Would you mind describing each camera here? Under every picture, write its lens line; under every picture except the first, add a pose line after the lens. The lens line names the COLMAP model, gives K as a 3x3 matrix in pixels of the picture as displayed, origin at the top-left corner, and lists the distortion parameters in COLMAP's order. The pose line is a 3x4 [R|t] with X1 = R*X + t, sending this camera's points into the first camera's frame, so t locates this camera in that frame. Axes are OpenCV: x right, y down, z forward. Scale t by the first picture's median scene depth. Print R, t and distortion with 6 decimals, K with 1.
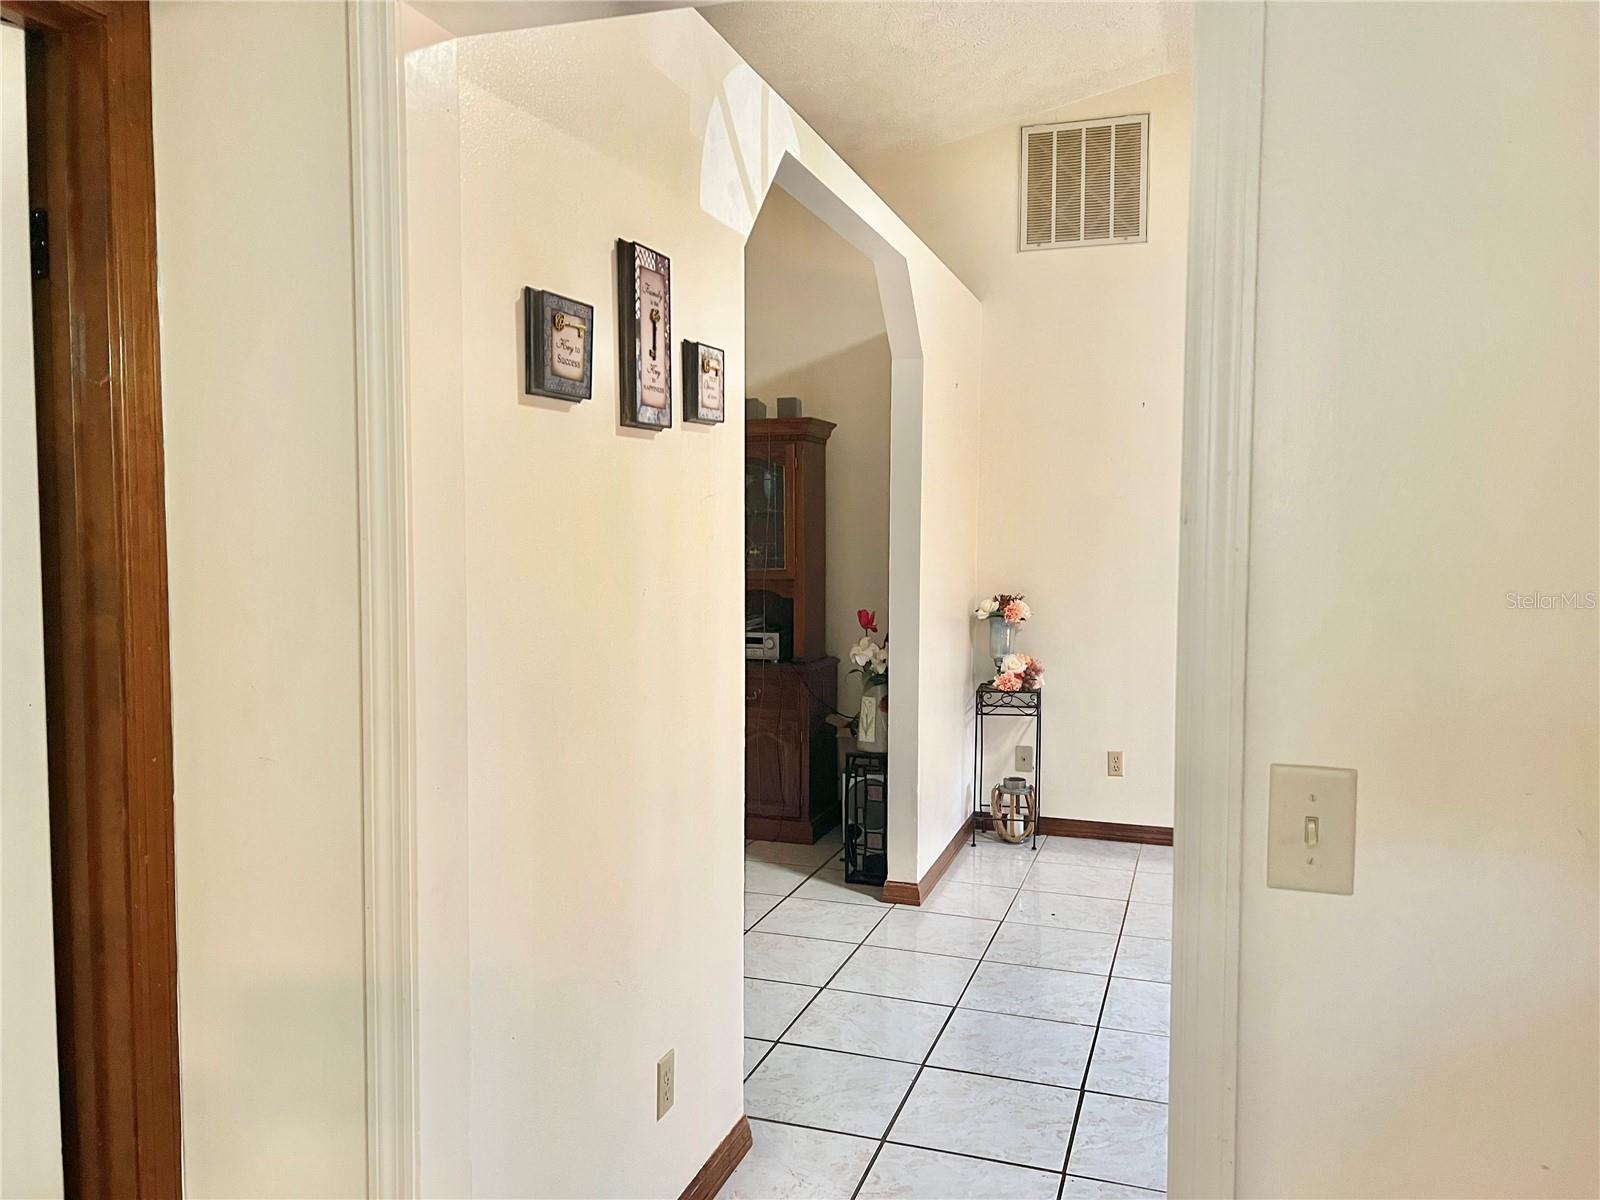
lens RADIAL K [[1216.8, 0, 803.2], [0, 1216.8, 600.6], [0, 0, 1]] dist [0.071686, -0.075510]
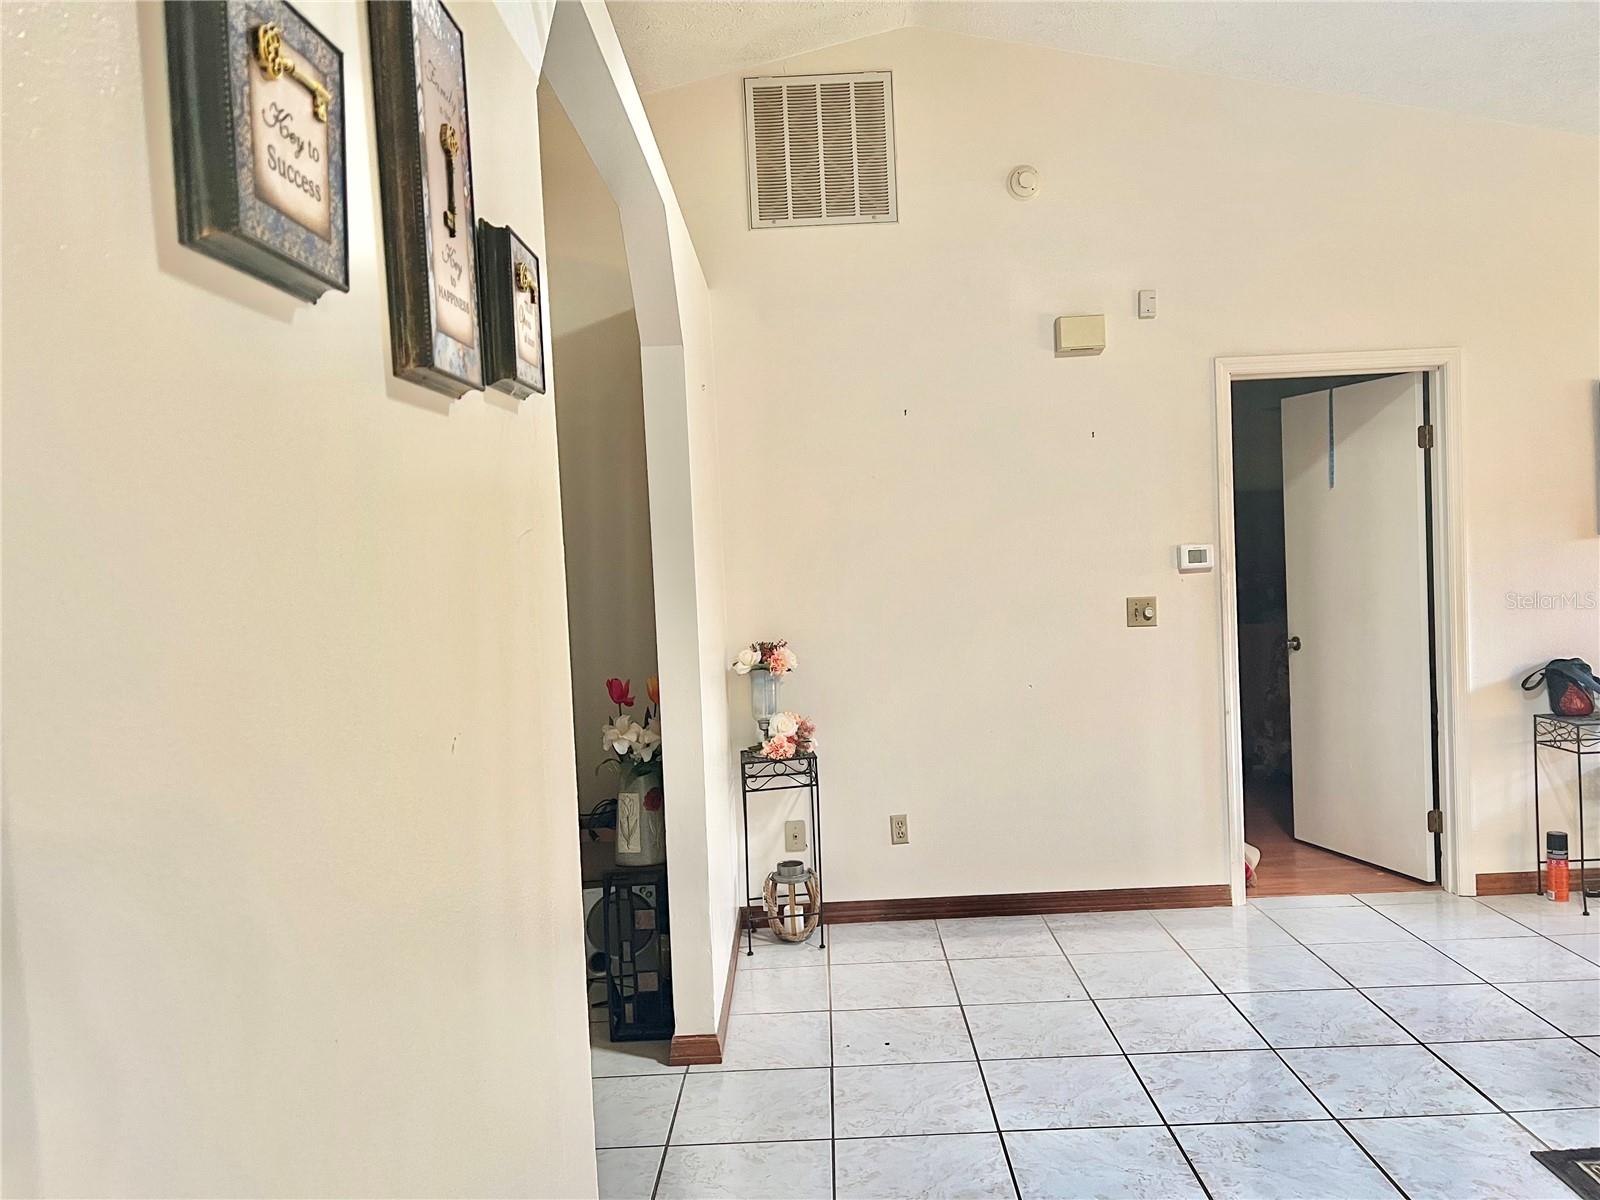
lens RADIAL K [[1216.8, 0, 830.3], [0, 1216.8, 605.8], [0, 0, 1]] dist [0.071686, -0.075510]
pose [[0.944033, -0.065436, 0.323295, -0.059798], [0.072913, 0.997277, -0.011056, -0.017729], [-0.321691, 0.034009, 0.946234, 0.213216]]
